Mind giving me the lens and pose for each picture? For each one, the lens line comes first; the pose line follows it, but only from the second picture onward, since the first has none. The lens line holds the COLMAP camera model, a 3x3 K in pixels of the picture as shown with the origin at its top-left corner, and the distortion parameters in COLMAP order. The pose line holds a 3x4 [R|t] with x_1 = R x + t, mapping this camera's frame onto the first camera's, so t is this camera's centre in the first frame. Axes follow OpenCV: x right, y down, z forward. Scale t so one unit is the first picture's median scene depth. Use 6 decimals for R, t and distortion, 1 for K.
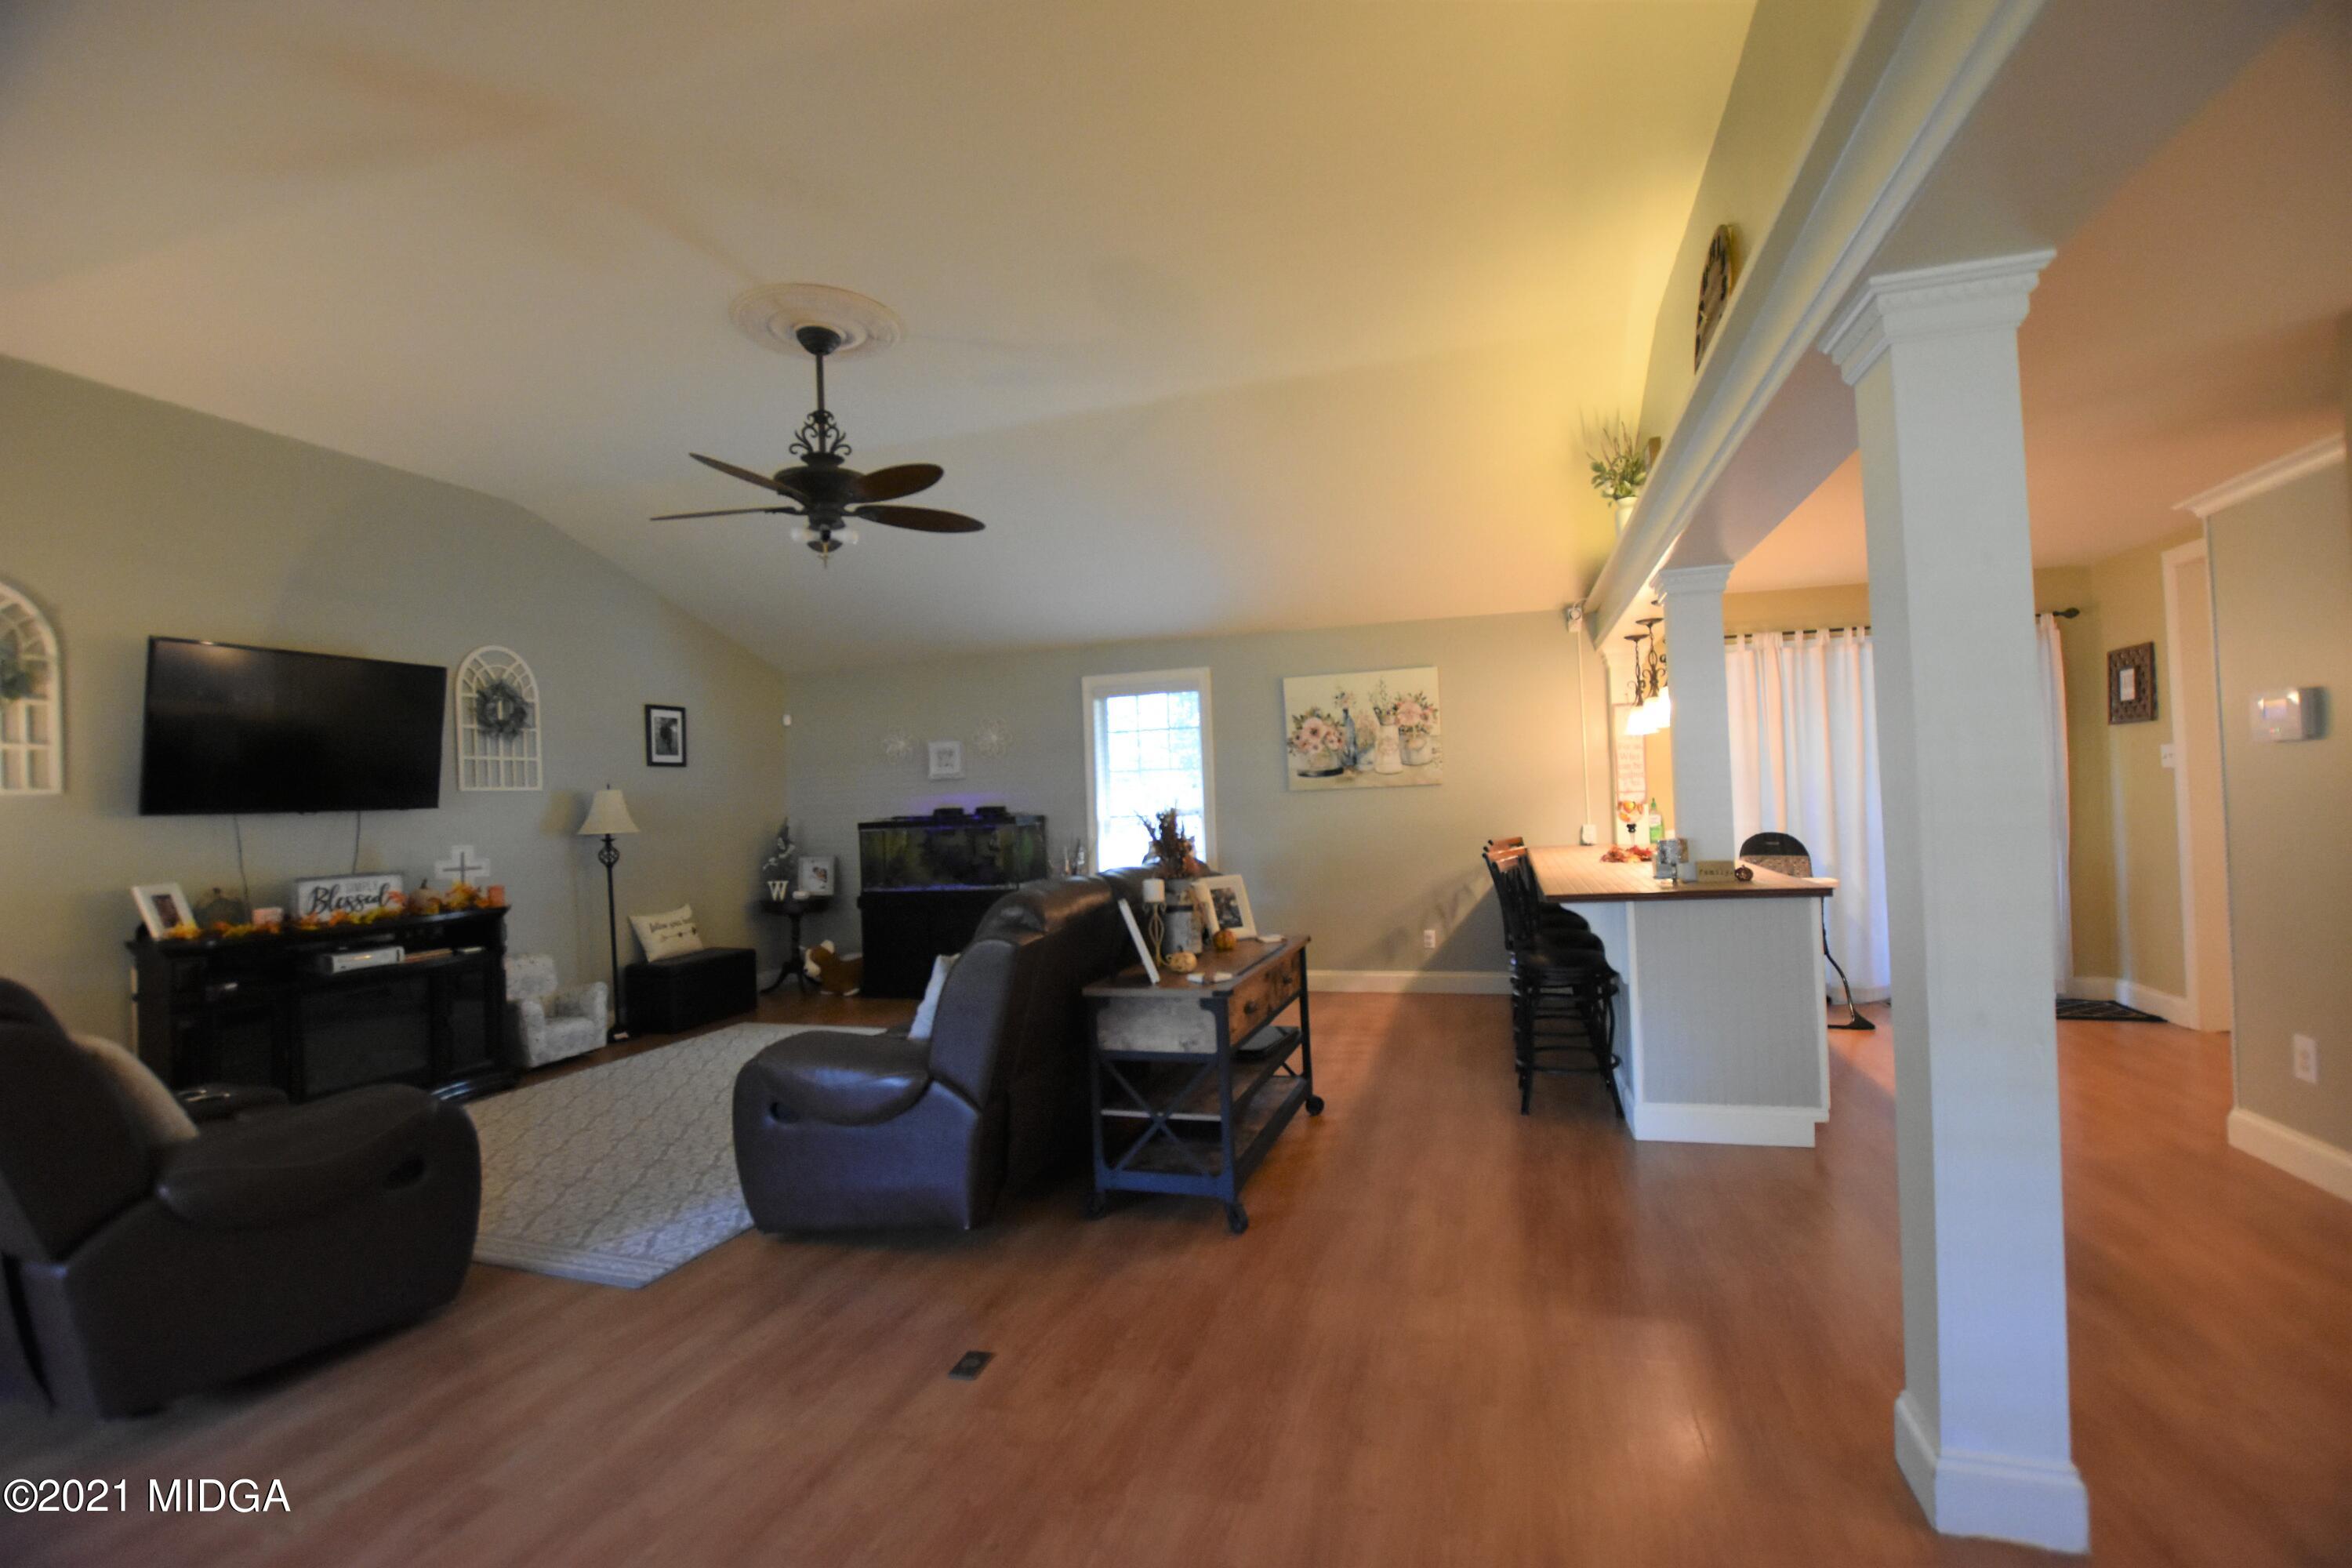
lens RADIAL K [[1035.9, 0, 1184.8], [0, 1035.9, 787.9], [0, 0, 1]] dist [-0.025242, 0.001210]
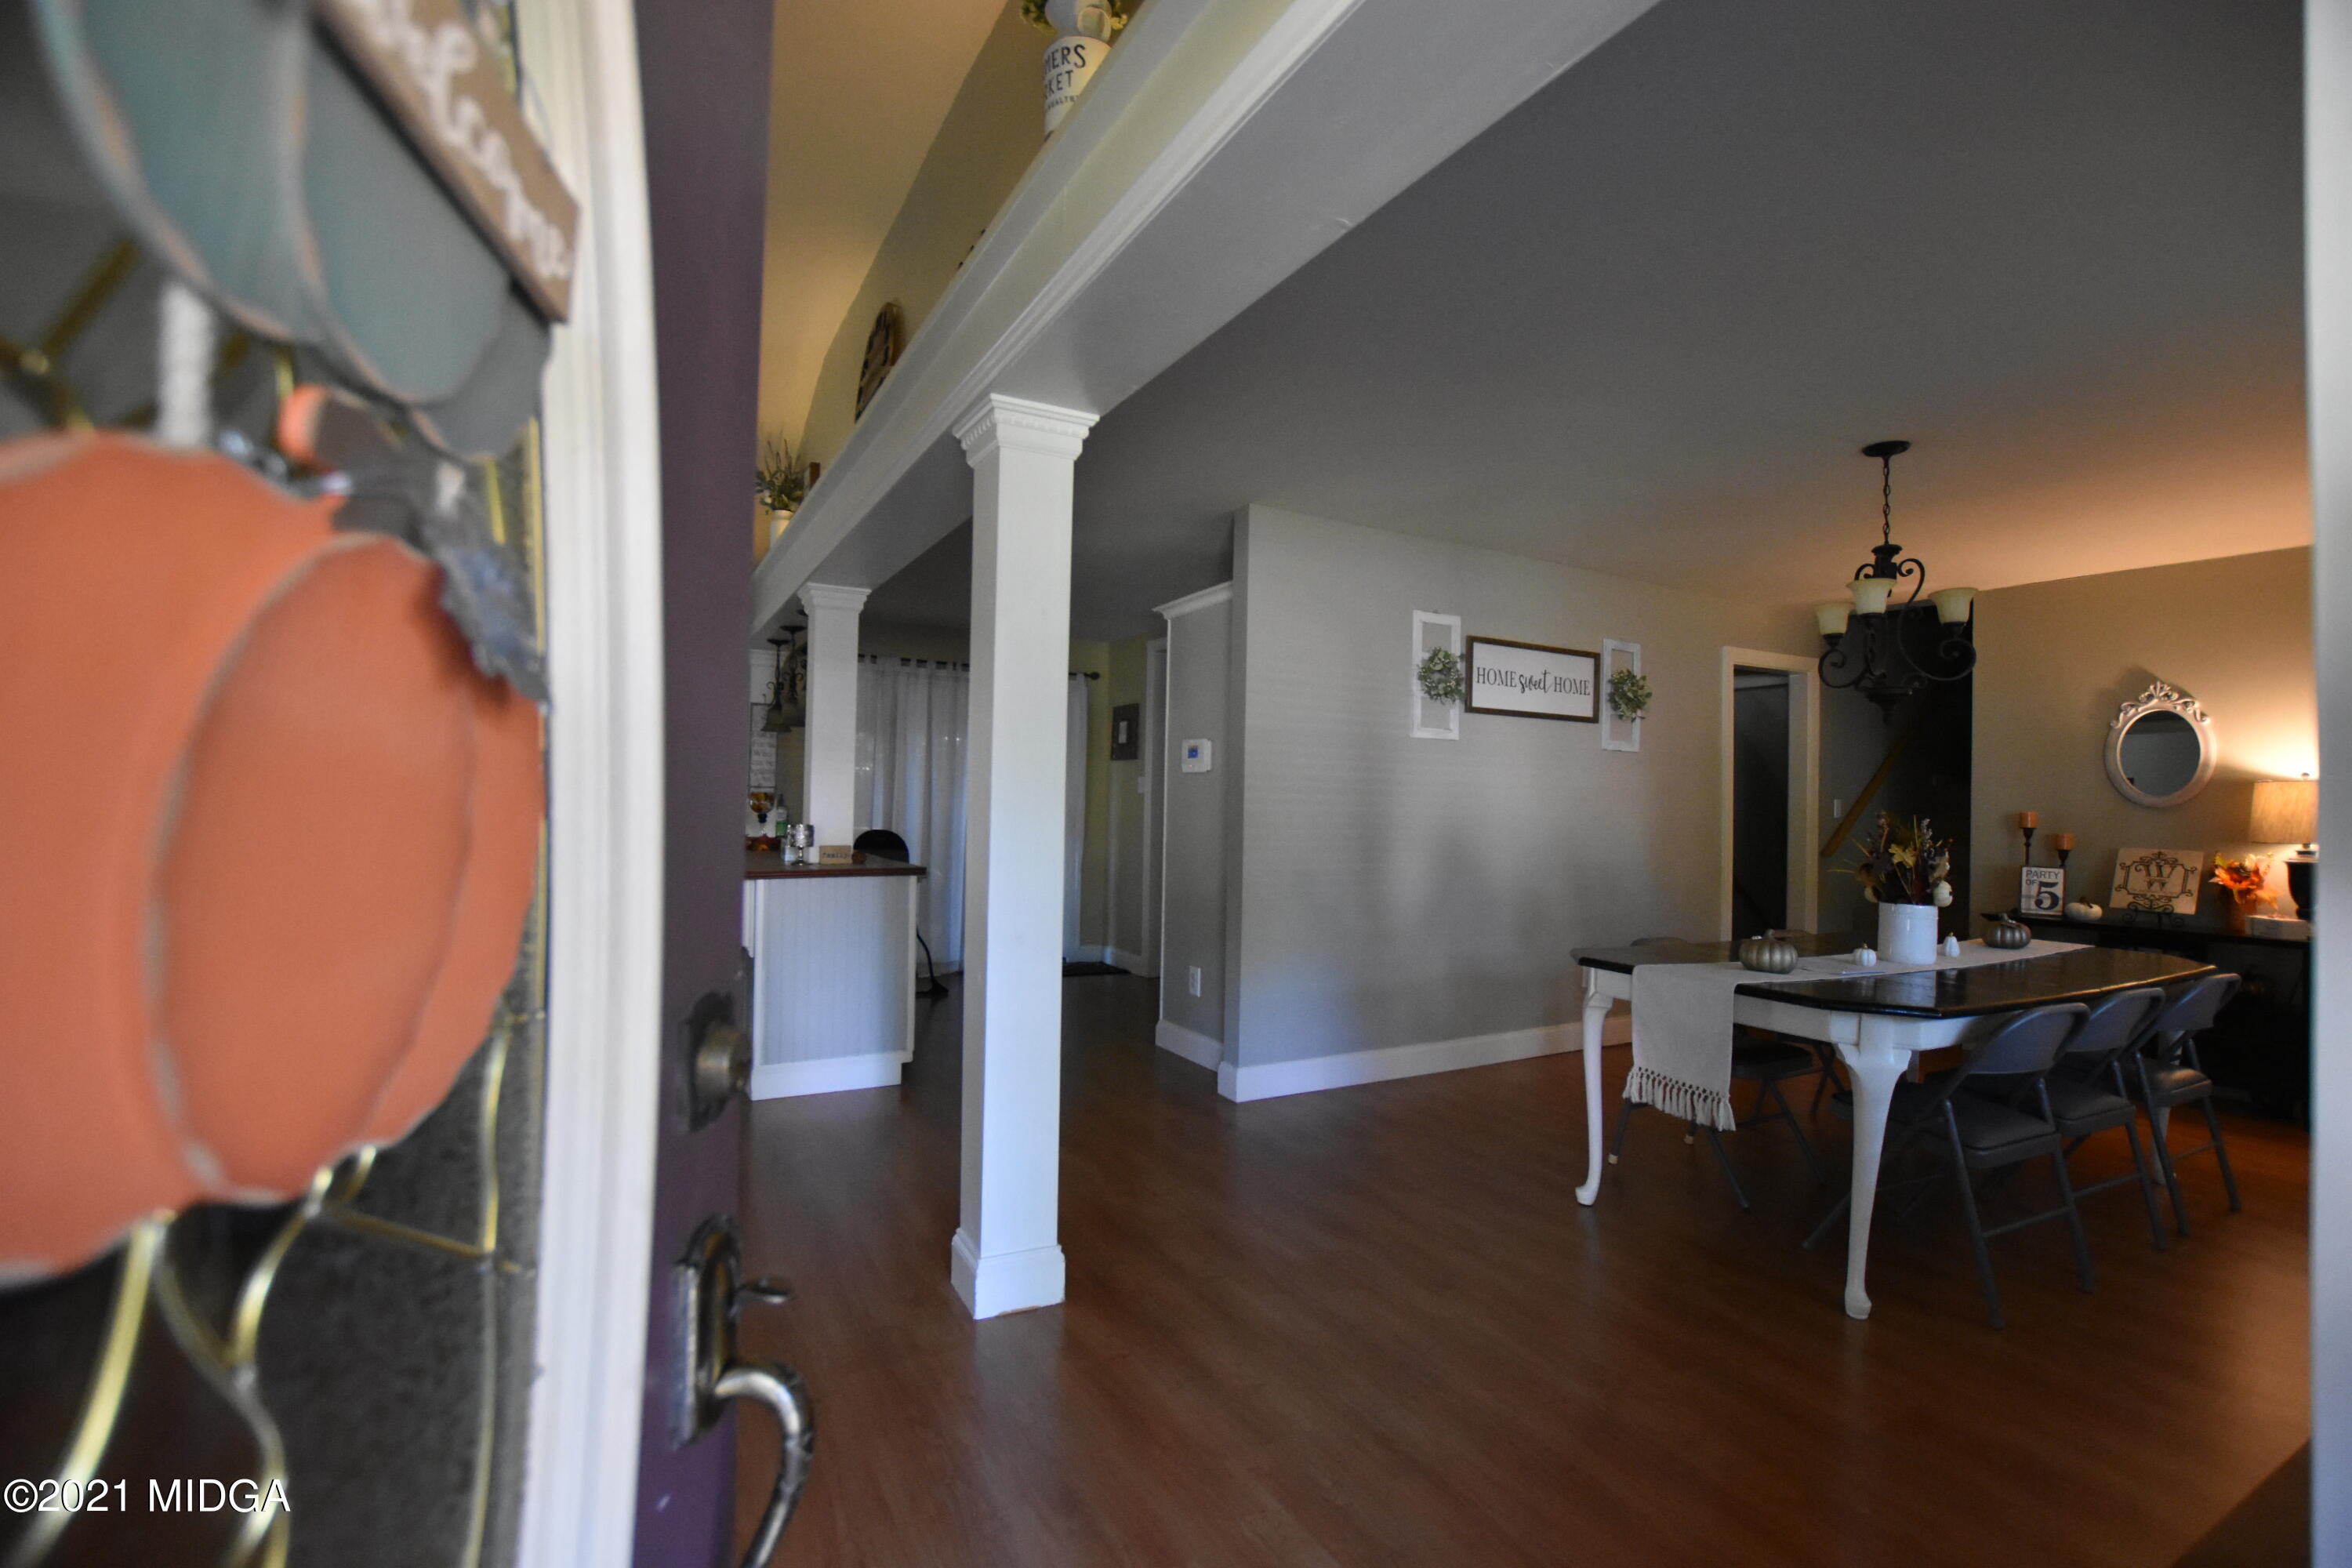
lens RADIAL K [[1035.9, 0, 1182.1], [0, 1035.9, 784.9], [0, 0, 1]] dist [-0.025242, 0.001210]
pose [[0.690804, 0.067220, 0.719911, -0.034748], [-0.058605, 0.997599, -0.036913, 0.018077], [-0.720663, -0.016690, 0.693084, -0.047560]]
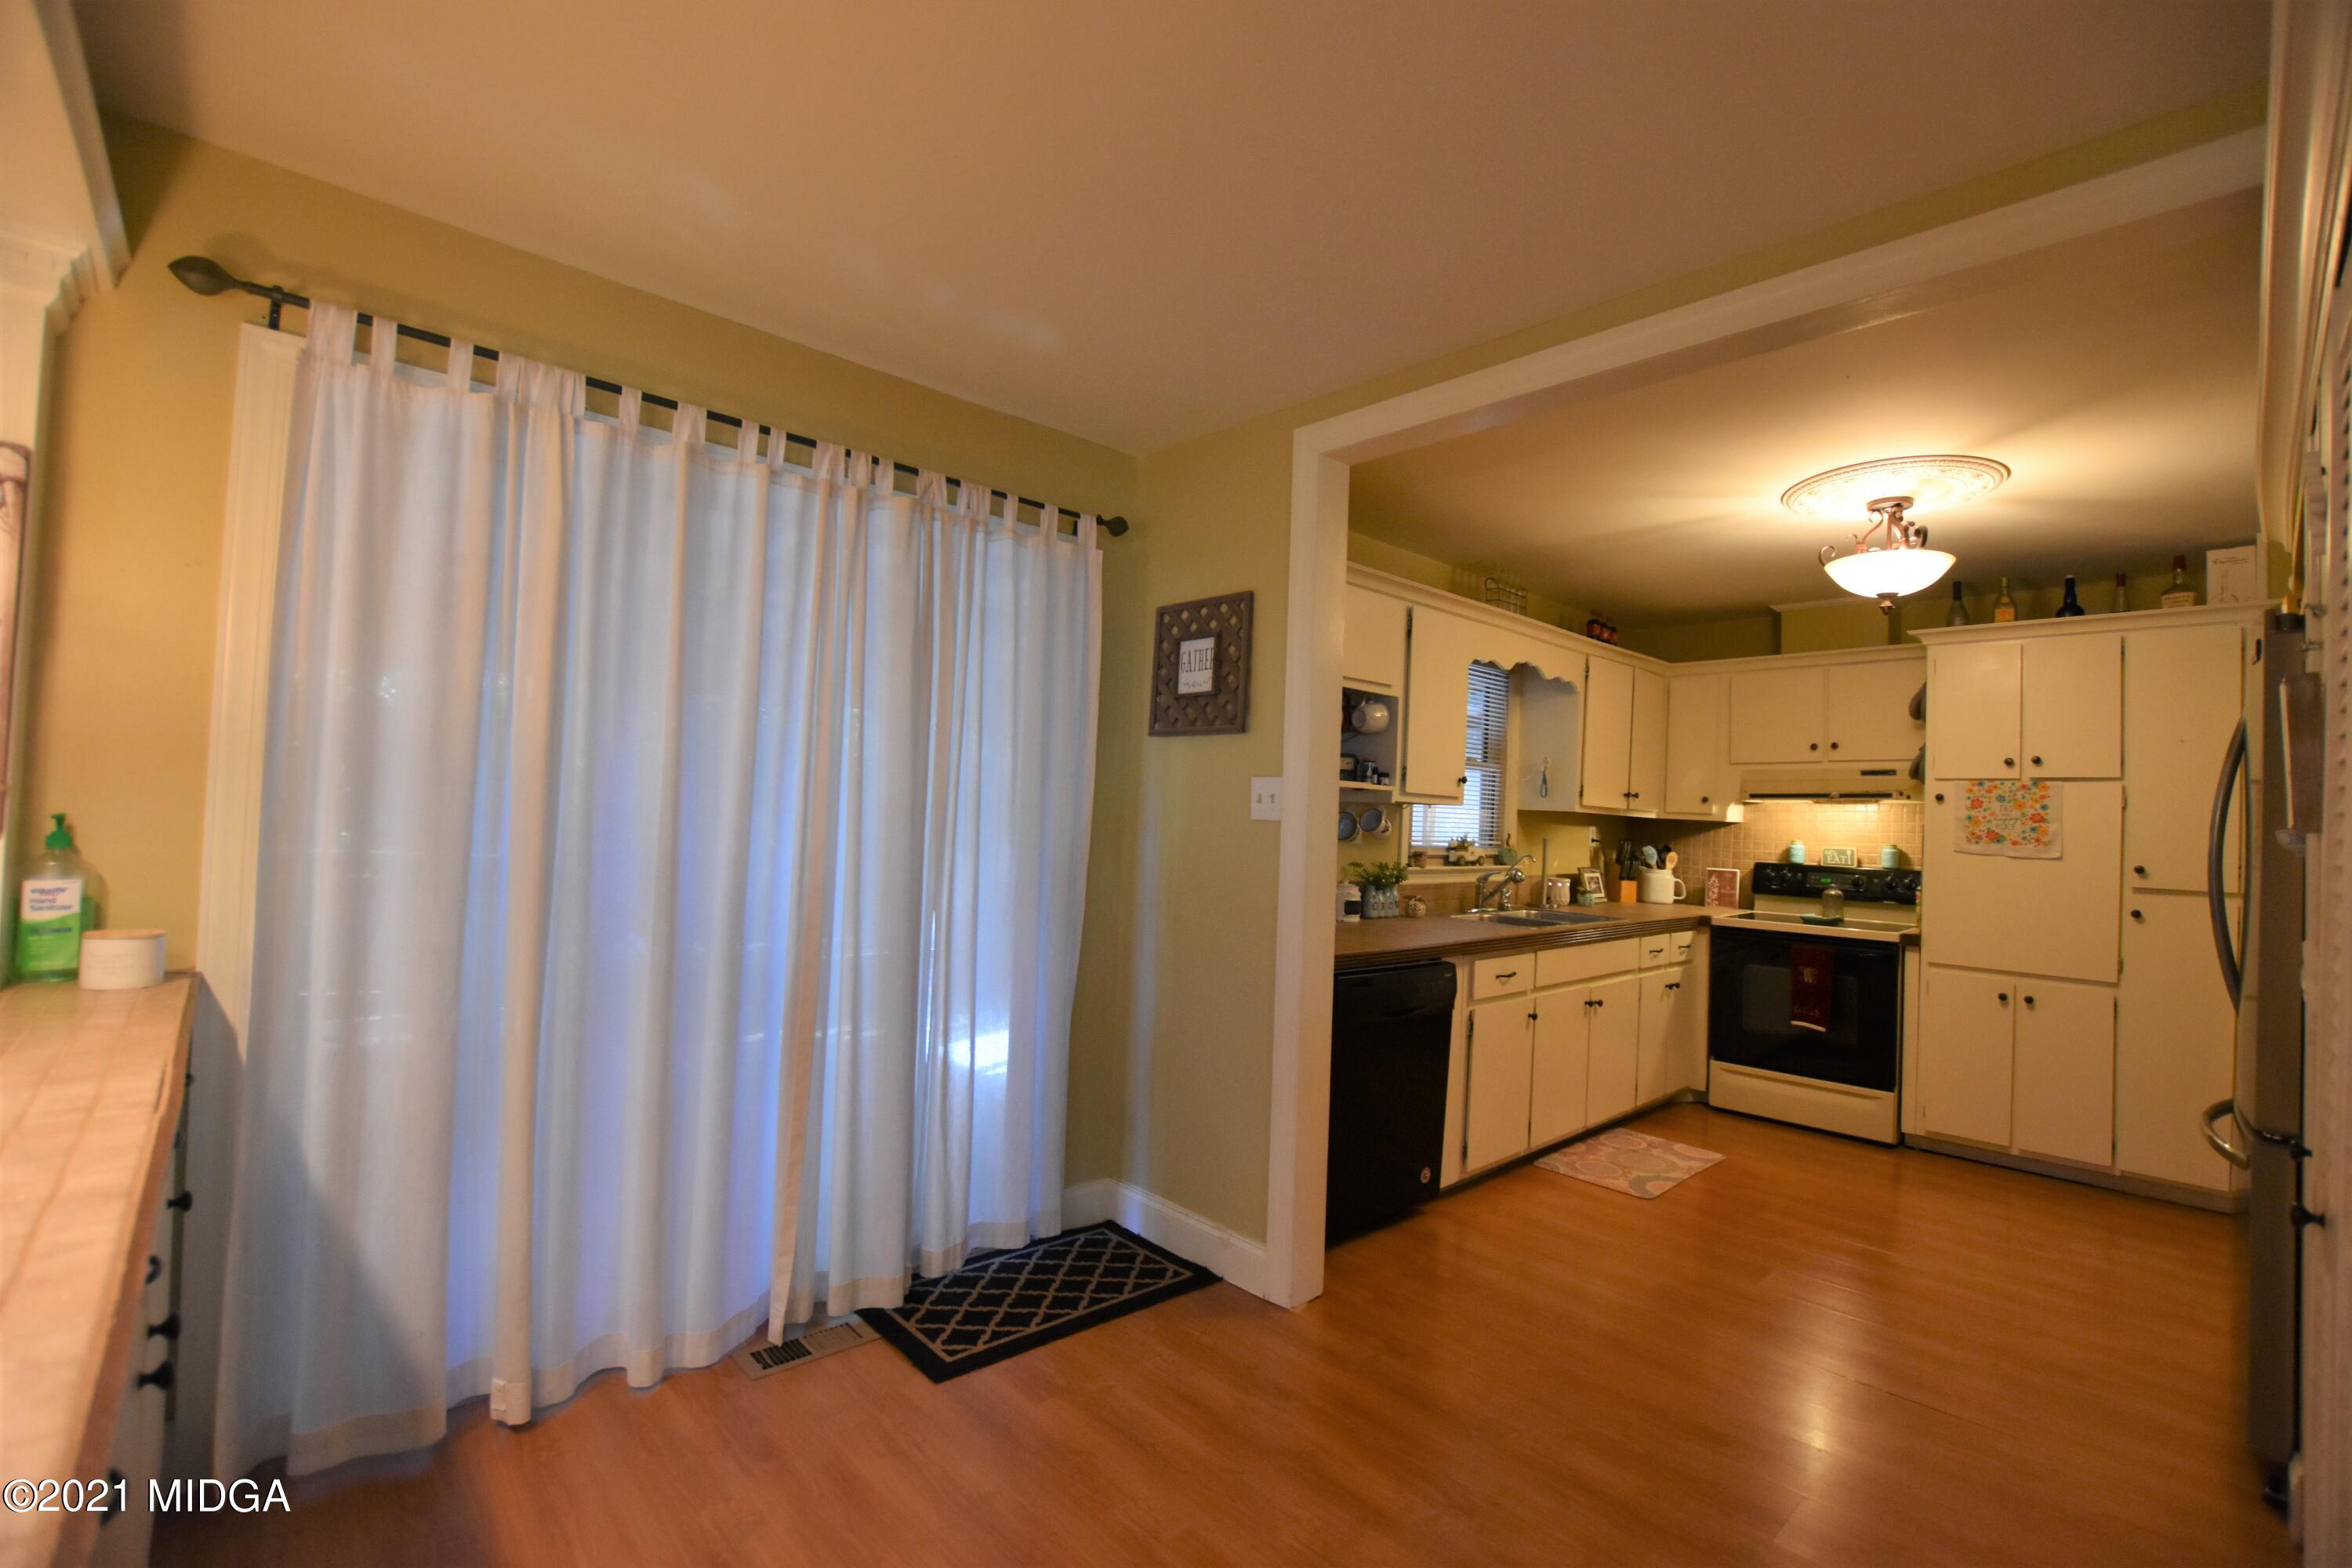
lens RADIAL K [[1035.9, 0, 1182.2], [0, 1035.9, 787.0], [0, 0, 1]] dist [-0.025242, 0.001210]
pose [[0.495689, 0.077366, 0.865047, 0.442176], [-0.069134, 0.996379, -0.049496, -0.006761], [-0.865744, -0.035269, 0.499243, 0.727651]]
